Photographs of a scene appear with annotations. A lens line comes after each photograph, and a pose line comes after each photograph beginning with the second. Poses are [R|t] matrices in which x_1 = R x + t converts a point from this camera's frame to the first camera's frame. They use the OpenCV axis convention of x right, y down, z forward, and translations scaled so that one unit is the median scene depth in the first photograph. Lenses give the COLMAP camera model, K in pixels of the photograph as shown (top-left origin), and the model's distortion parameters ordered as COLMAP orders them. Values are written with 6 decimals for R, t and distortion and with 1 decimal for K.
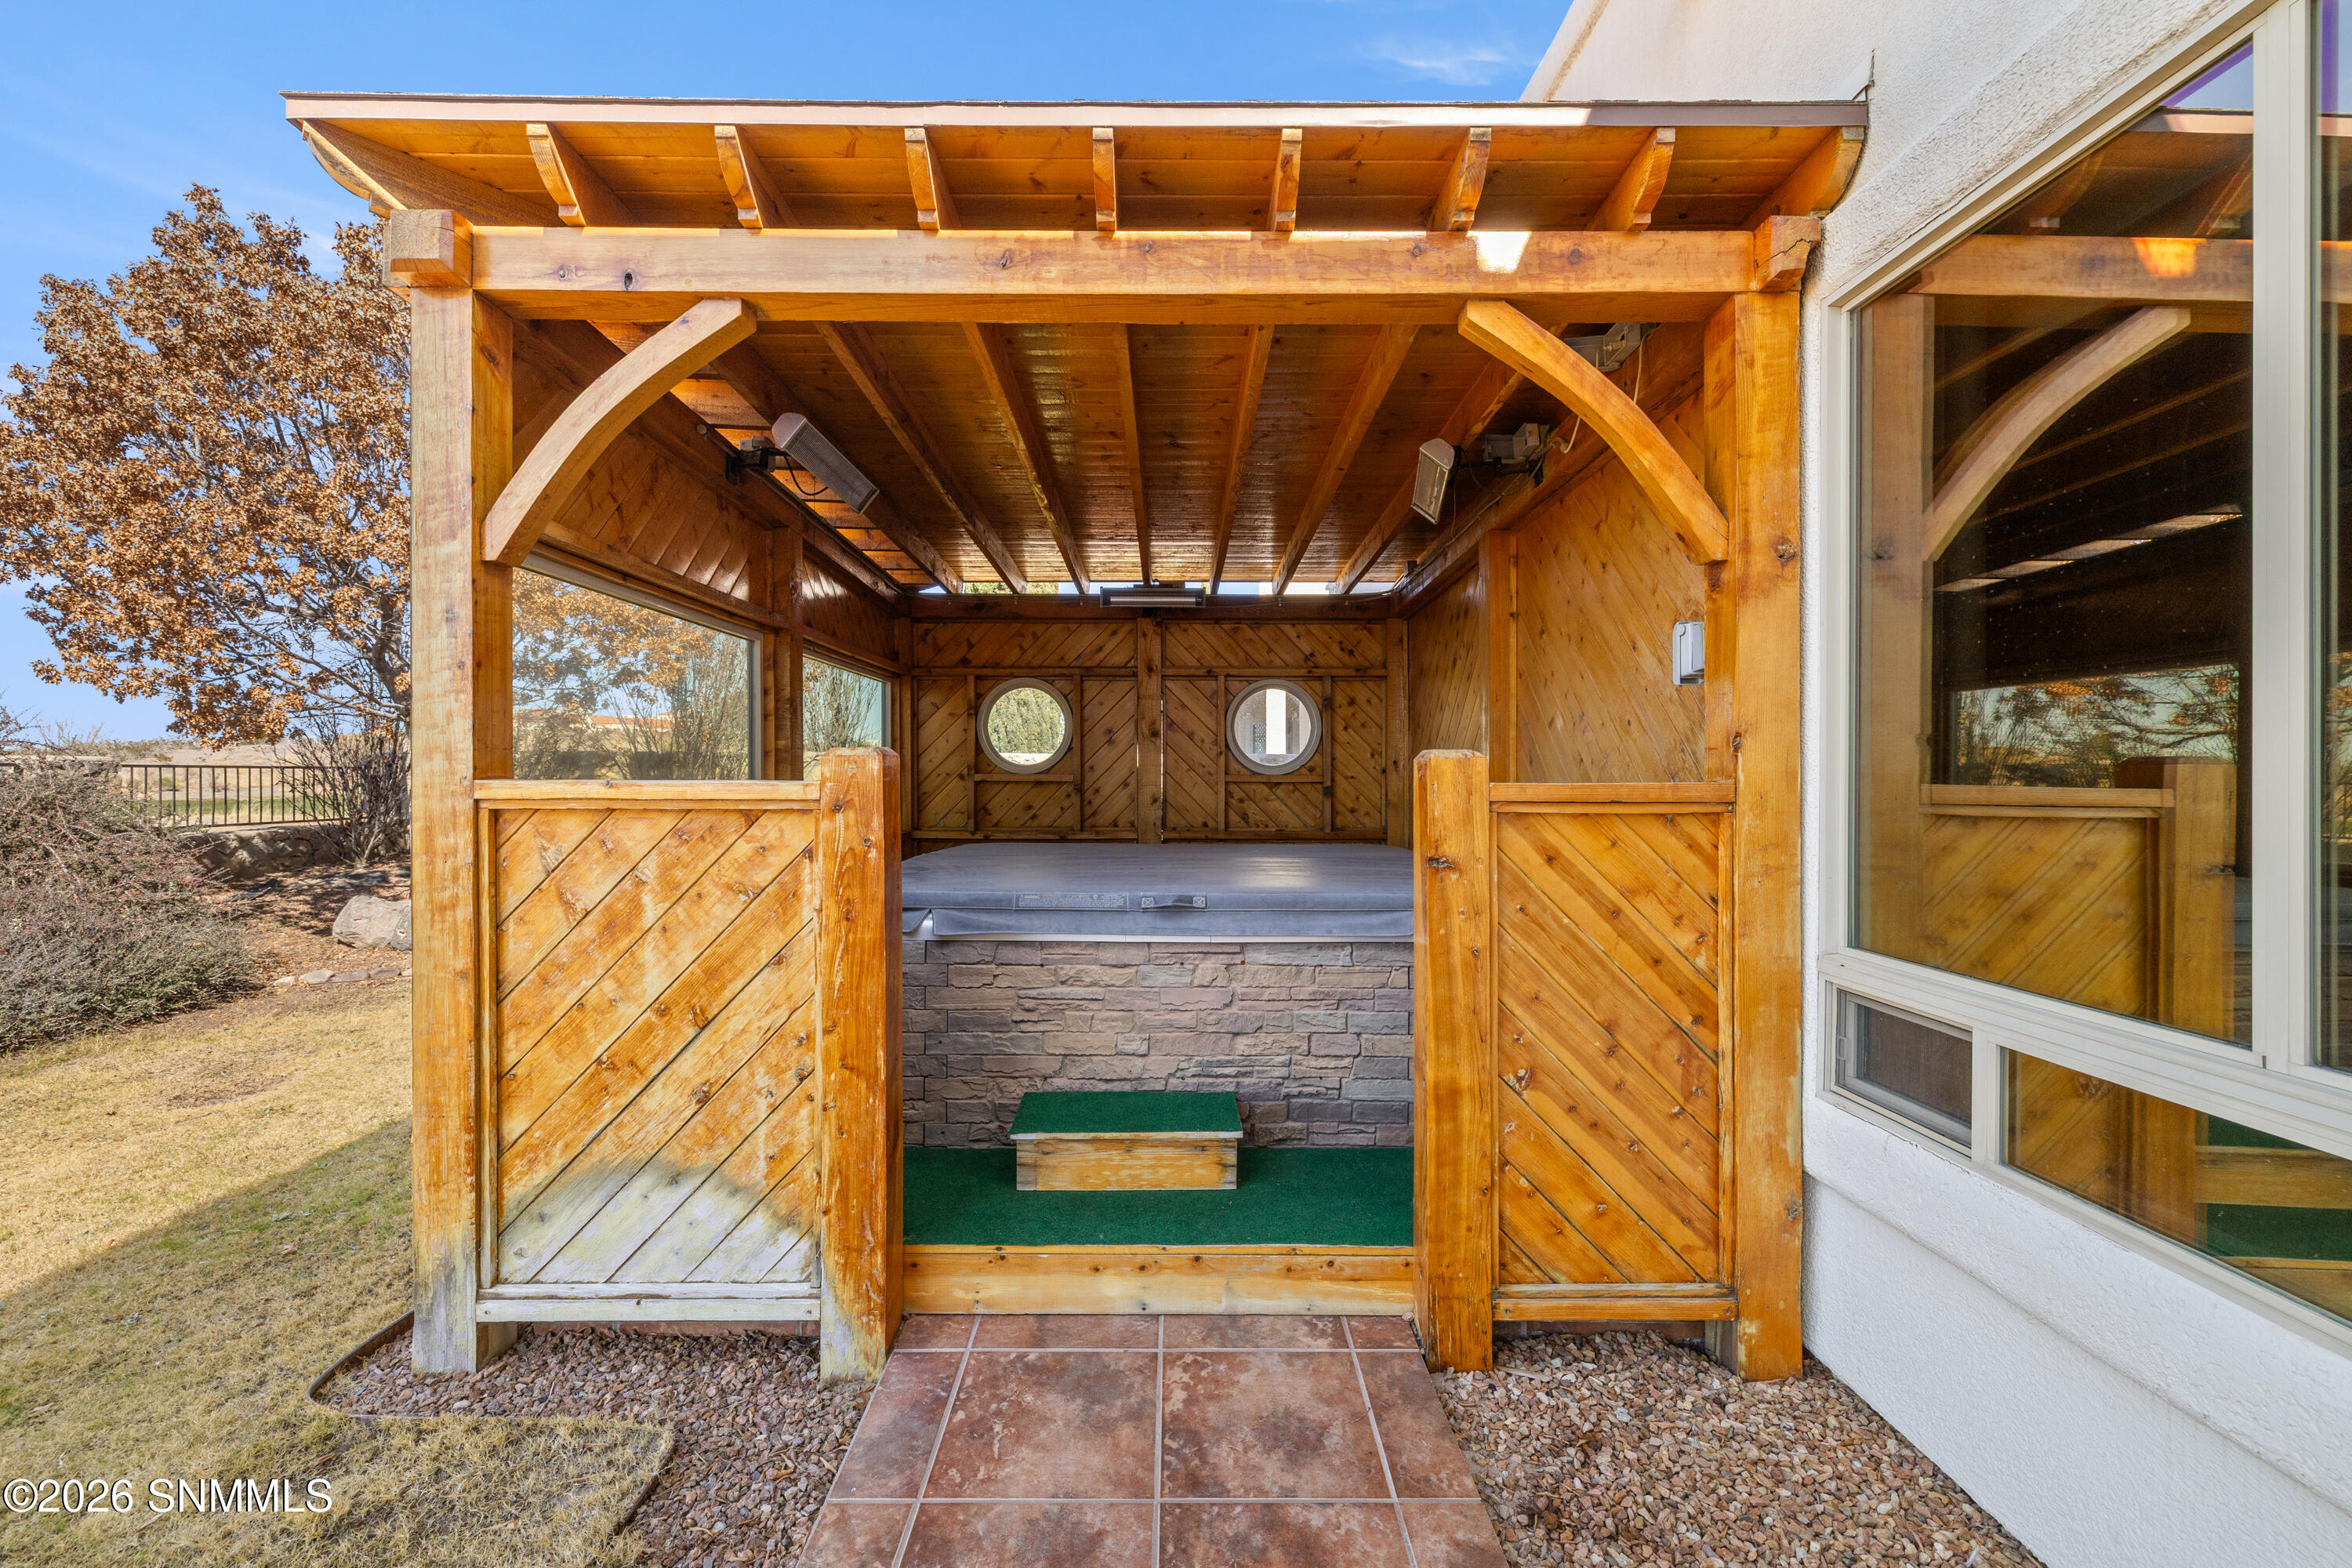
lens RADIAL K [[983.3, 0, 1173.1], [0, 983.3, 773.5], [0, 0, 1]] dist [-0.001940, -0.000174]
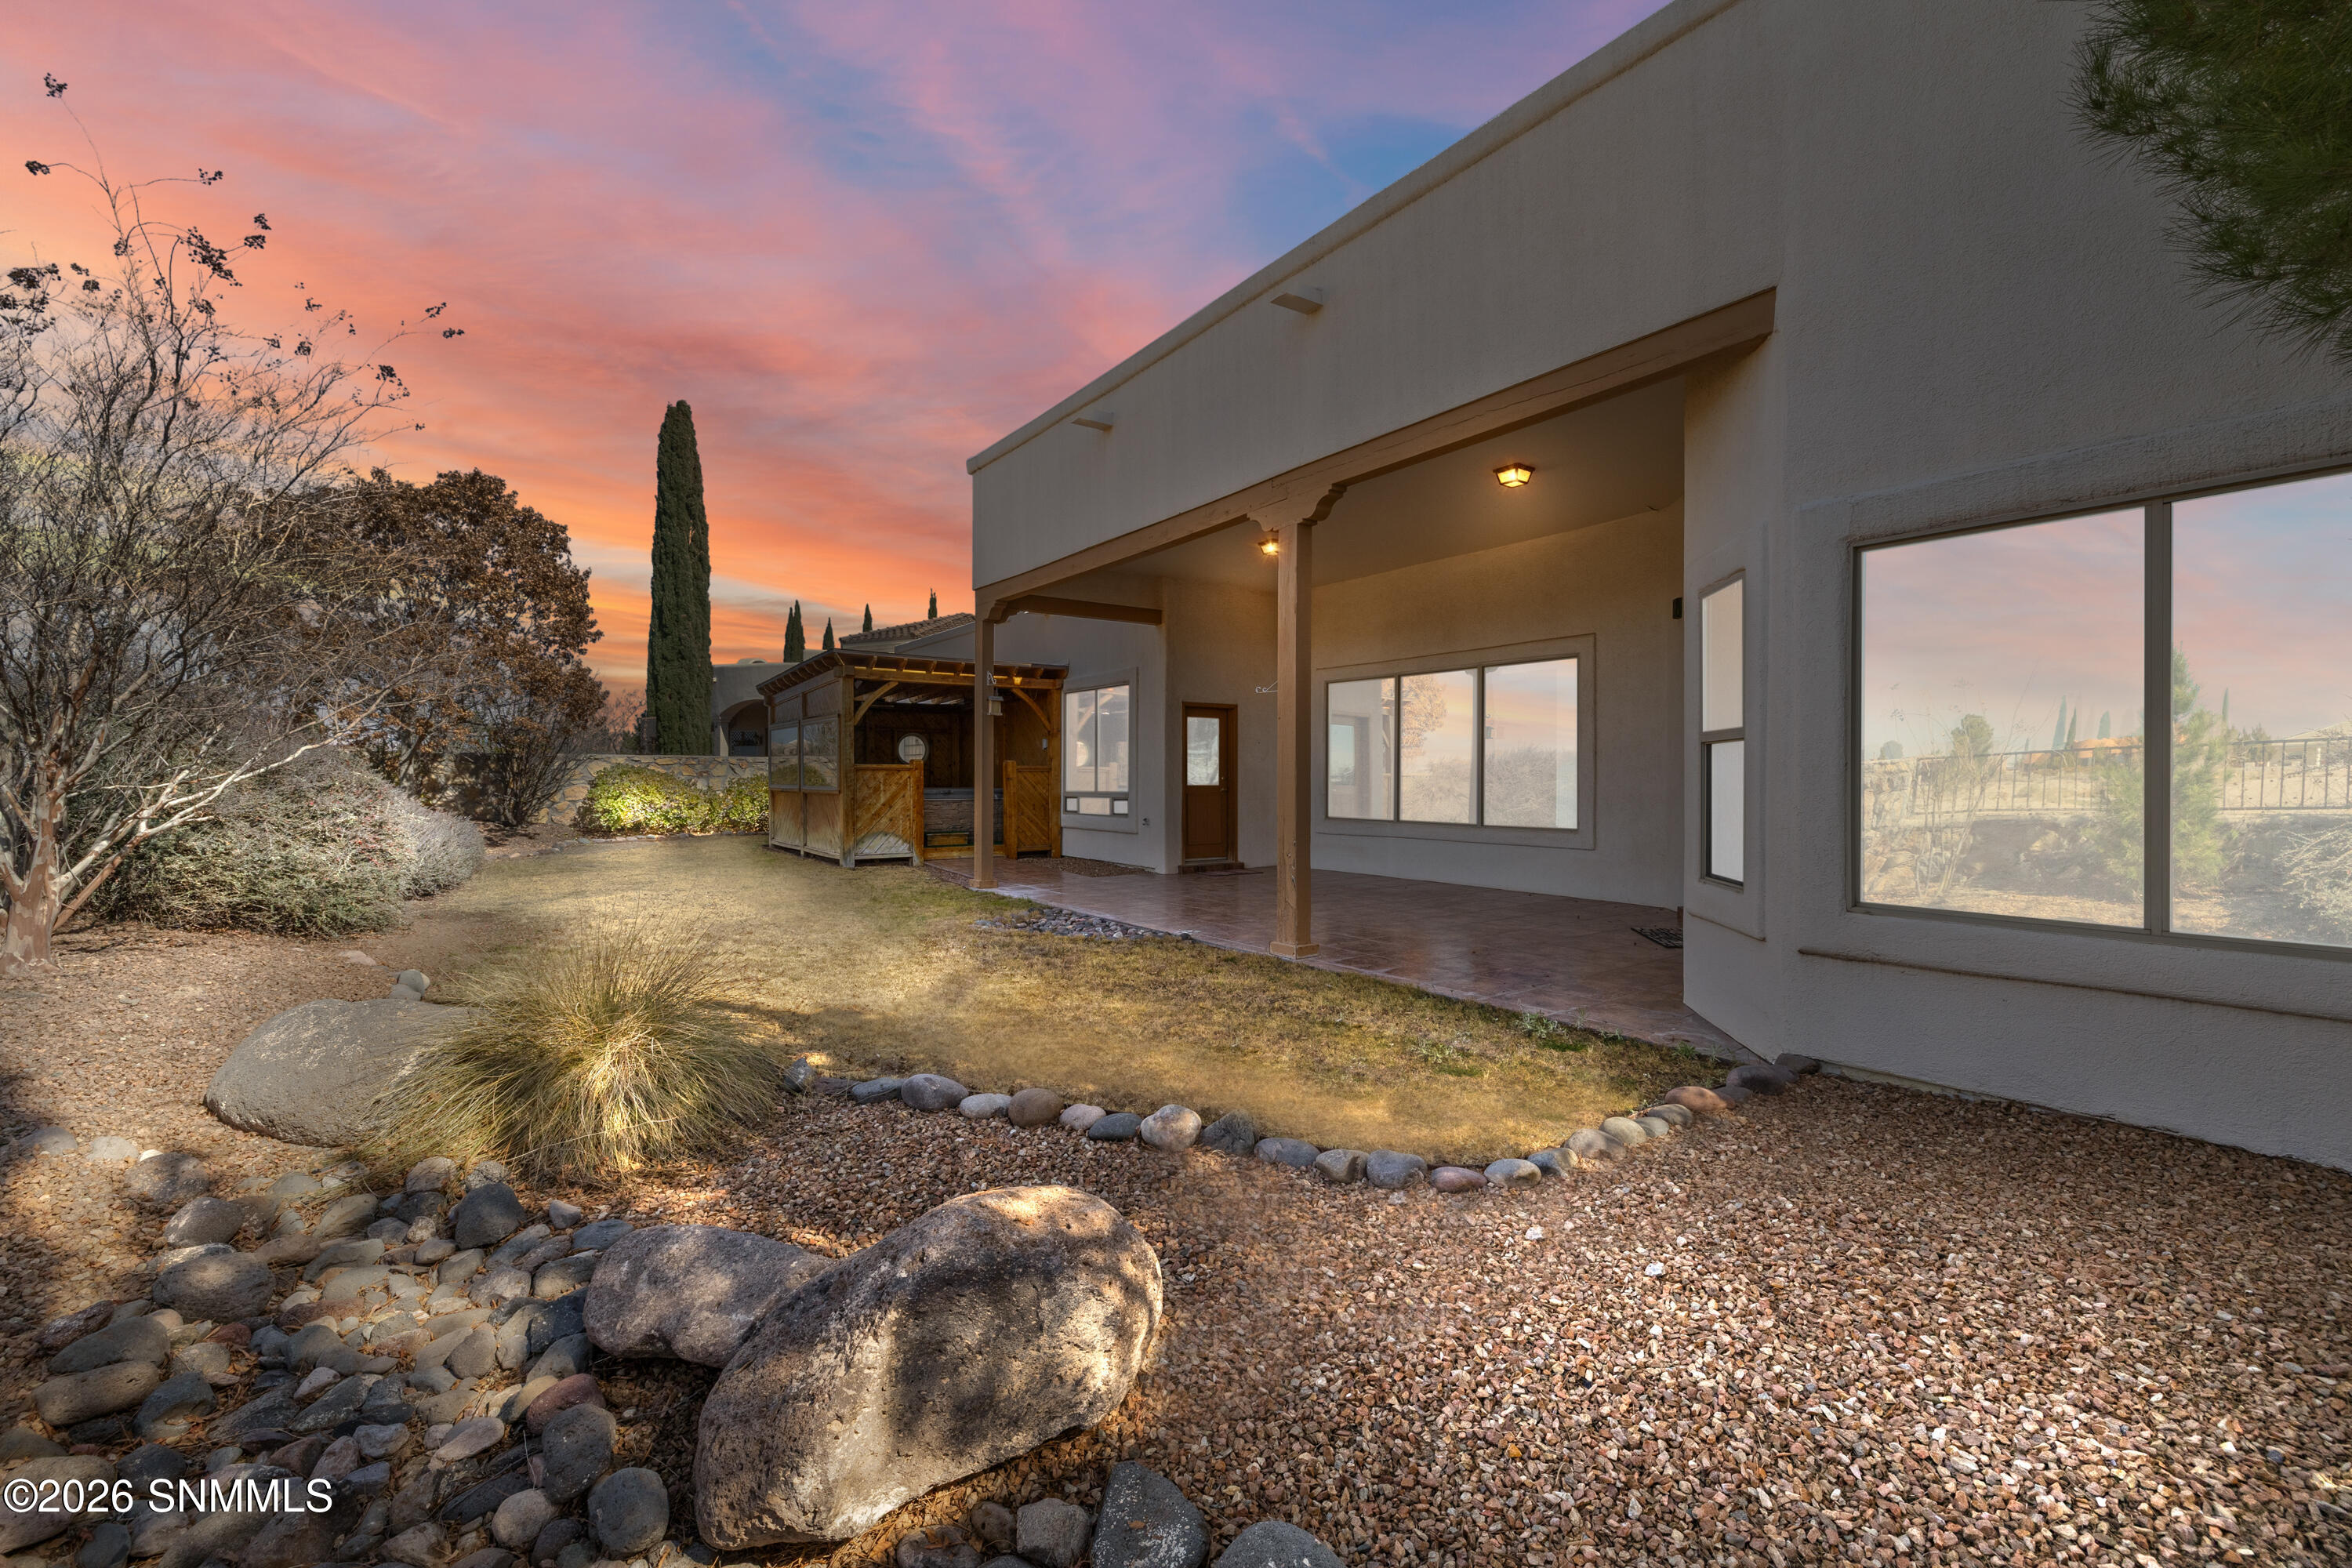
lens RADIAL K [[983.3, 0, 1179.6], [0, 983.3, 779.5], [0, 0, 1]] dist [-0.001940, -0.000174]
pose [[0.814134, -0.001141, 0.580676, -2.455846], [-0.003561, 0.999969, 0.006957, 0.048793], [-0.580666, -0.007732, 0.814105, -4.675317]]
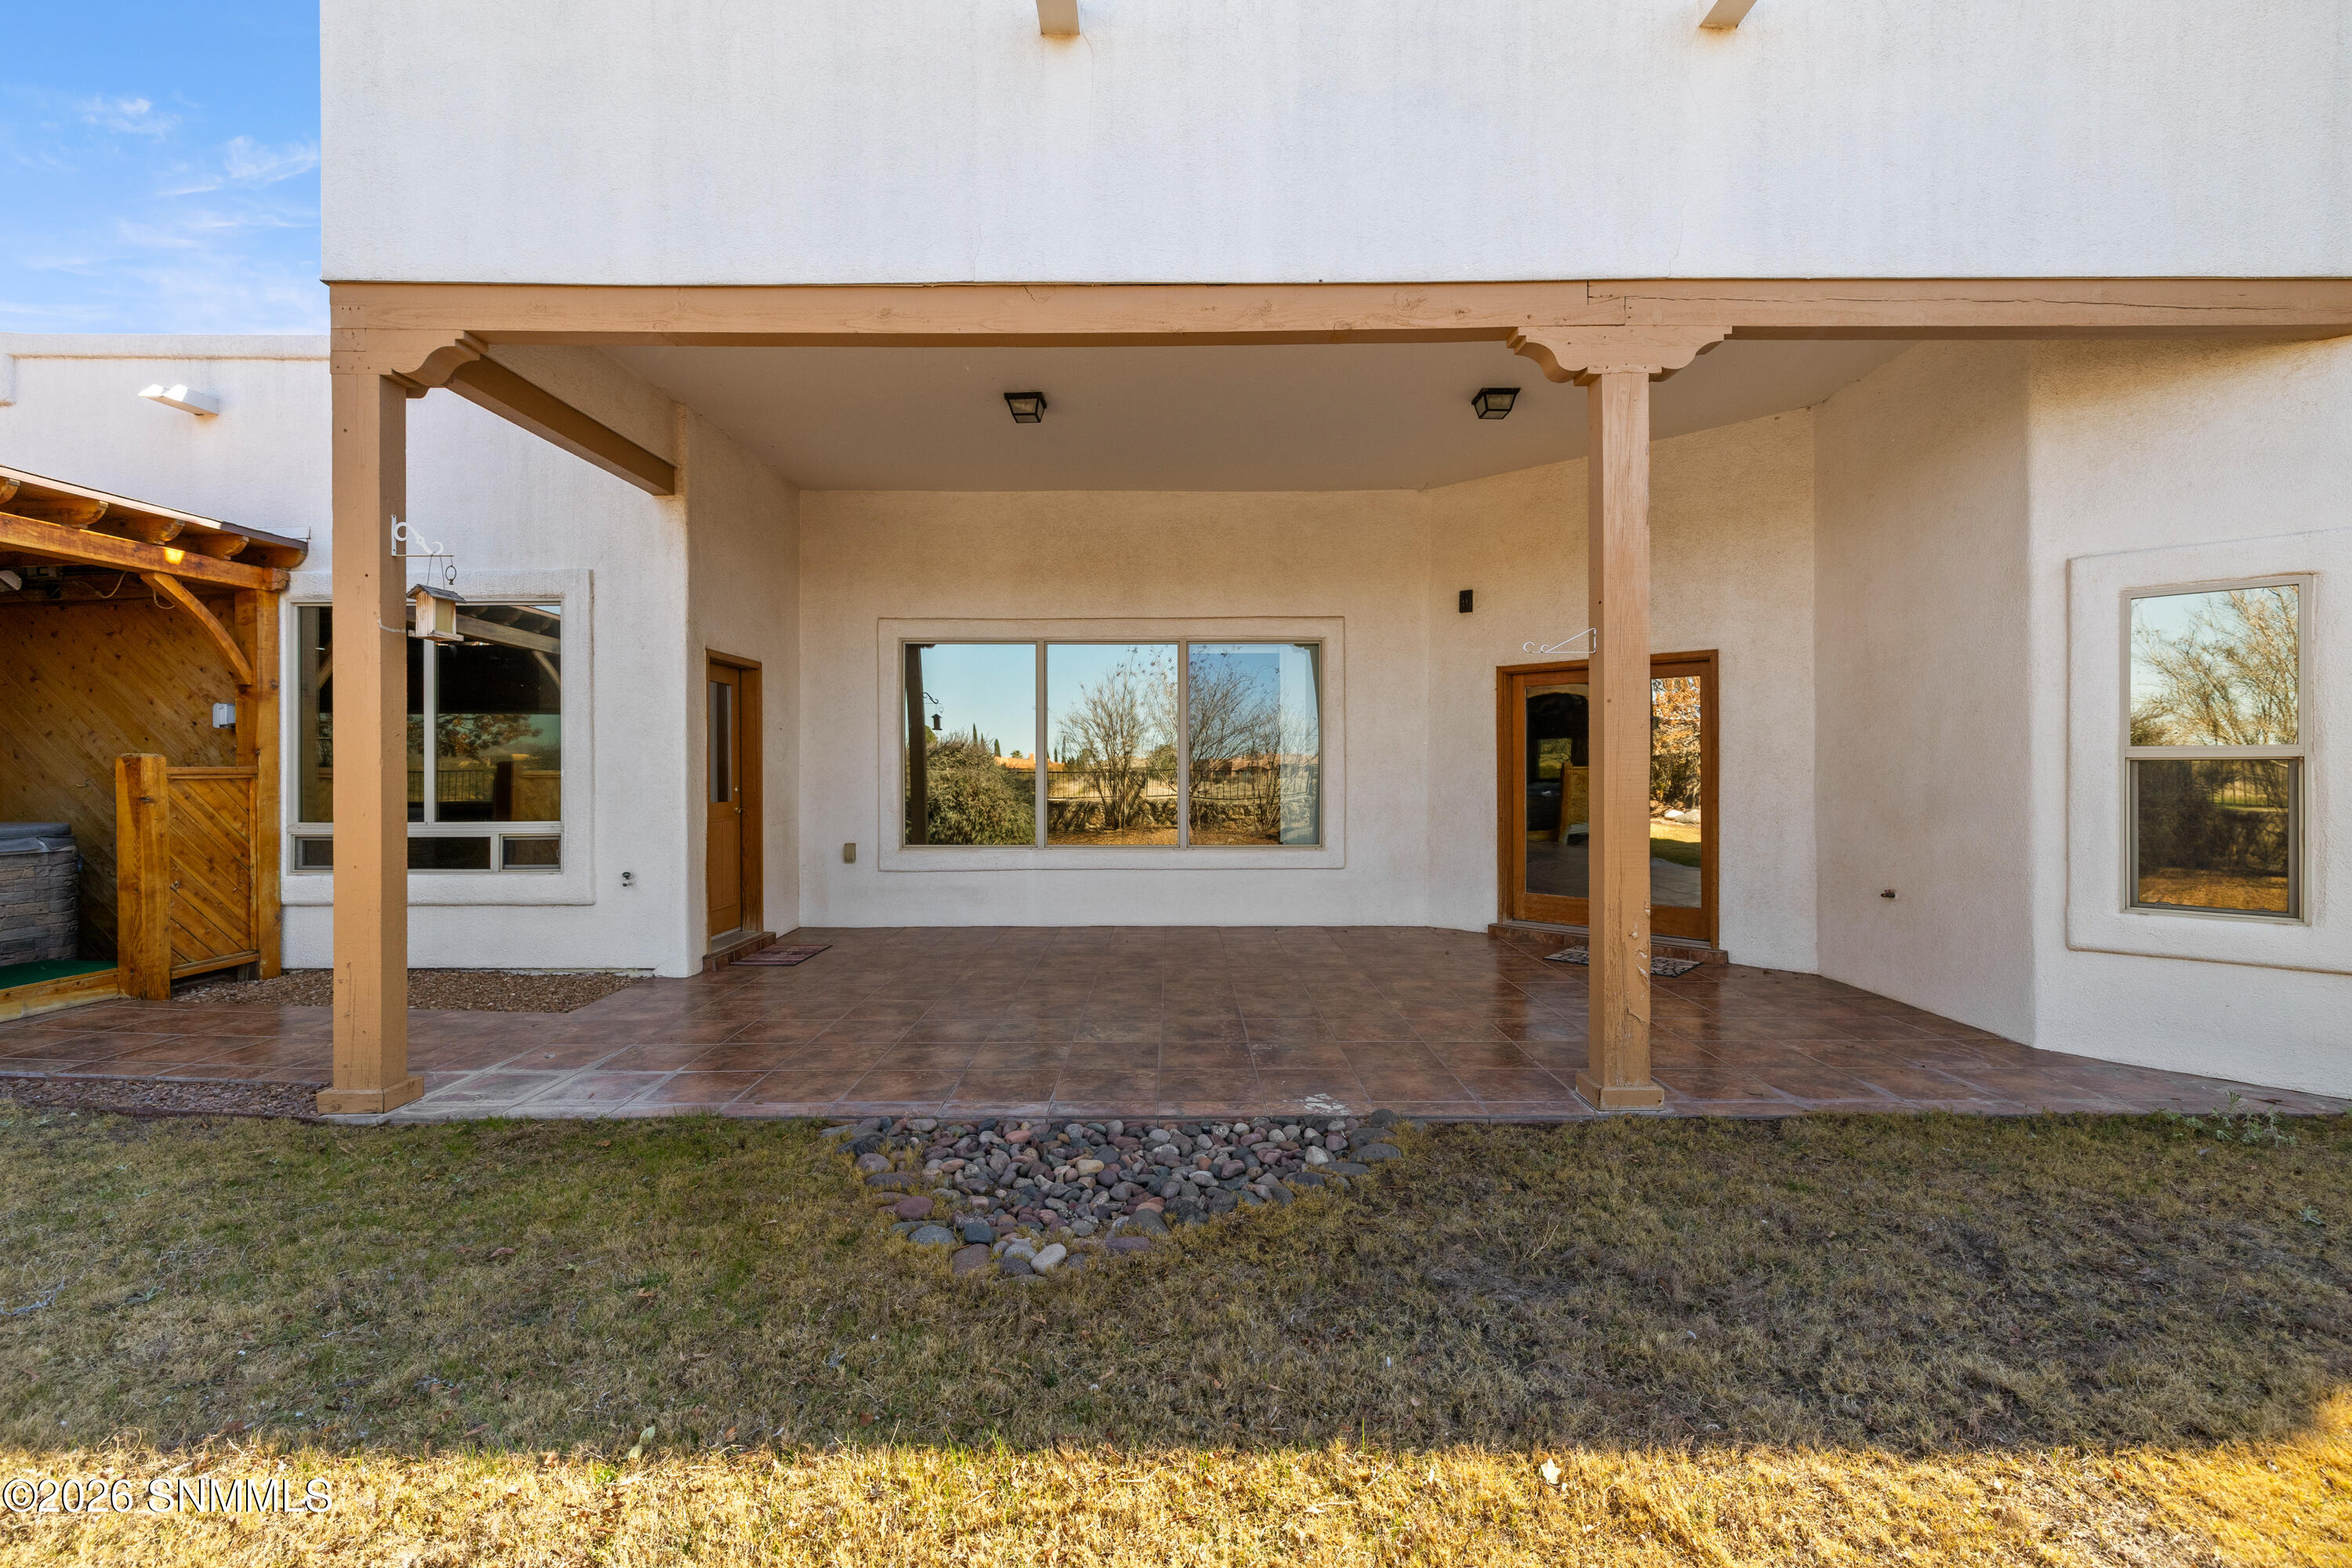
lens RADIAL K [[983.3, 0, 1171.4], [0, 983.3, 769.7], [0, 0, 1]] dist [-0.001940, -0.000174]
pose [[-0.003168, -0.005857, 0.999978, -2.182248], [-0.003827, 0.999976, 0.005845, -0.008997], [-0.999988, -0.003809, -0.003190, -1.553222]]
